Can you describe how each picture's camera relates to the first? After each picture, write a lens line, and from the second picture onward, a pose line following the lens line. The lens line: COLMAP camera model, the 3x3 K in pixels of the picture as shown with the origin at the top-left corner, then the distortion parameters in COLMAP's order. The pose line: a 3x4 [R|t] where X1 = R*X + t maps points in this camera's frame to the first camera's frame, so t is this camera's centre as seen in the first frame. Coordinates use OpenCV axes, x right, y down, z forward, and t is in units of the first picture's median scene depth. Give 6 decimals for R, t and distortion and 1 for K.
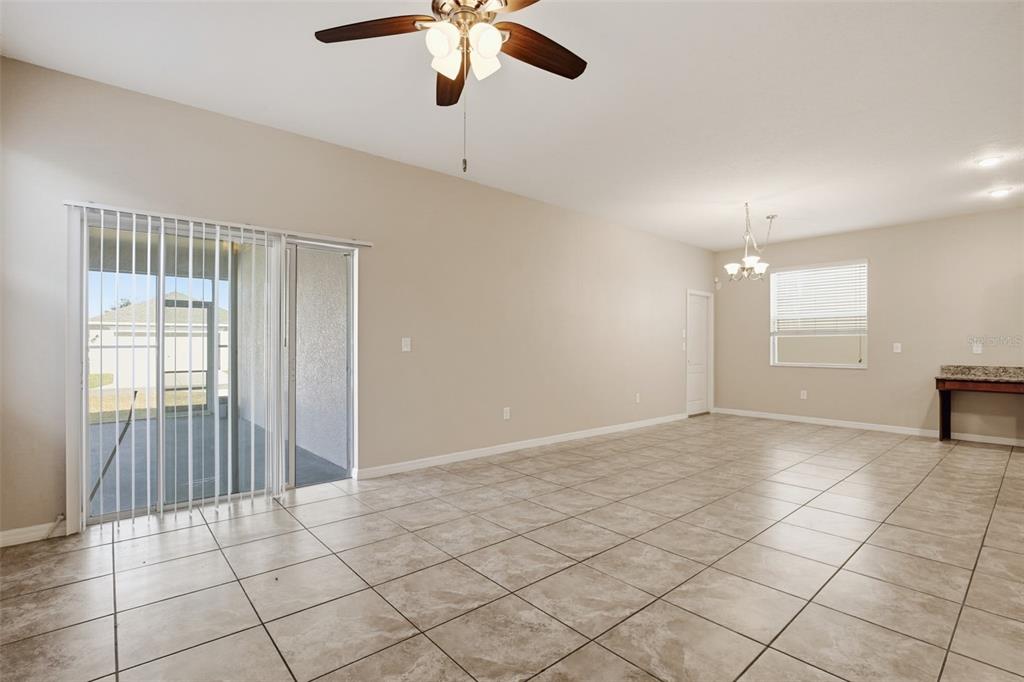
lens RADIAL K [[474.0, 0, 511.8], [0, 474.0, 345.9], [0, 0, 1]] dist [-0.038475, 0.008841]
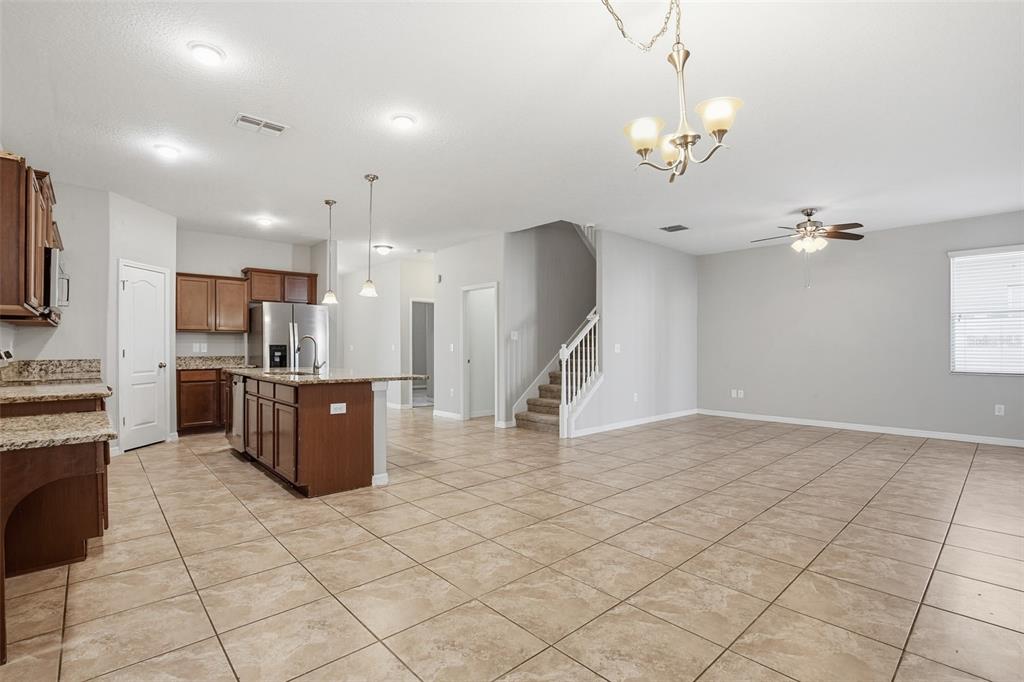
lens RADIAL K [[474.0, 0, 511.8], [0, 474.0, 345.9], [0, 0, 1]] dist [-0.038475, 0.008841]
pose [[-0.999613, -0.003642, -0.027578, 0.629678], [-0.003512, 0.999982, -0.004770, 0.001274], [0.027595, -0.004671, -0.999608, 1.342793]]
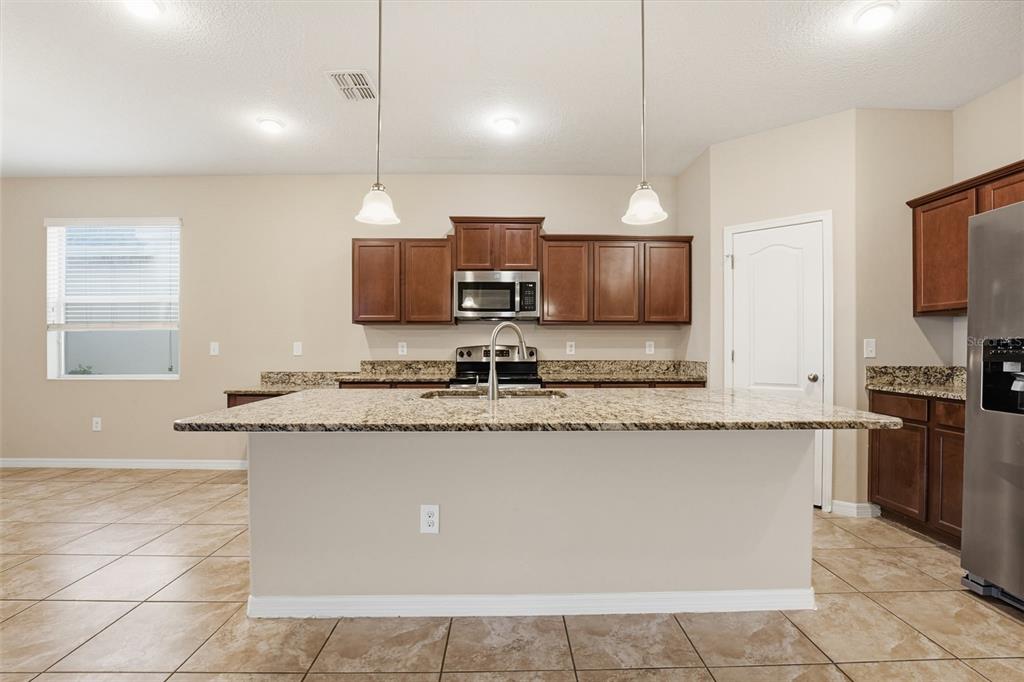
lens RADIAL K [[474.0, 0, 511.8], [0, 474.0, 345.9], [0, 0, 1]] dist [-0.038475, 0.008841]
pose [[0.642109, -0.002163, 0.766610, 0.655608], [0.001266, 0.999998, 0.001761, -0.001163], [-0.766612, -0.000160, 0.642111, 0.224734]]
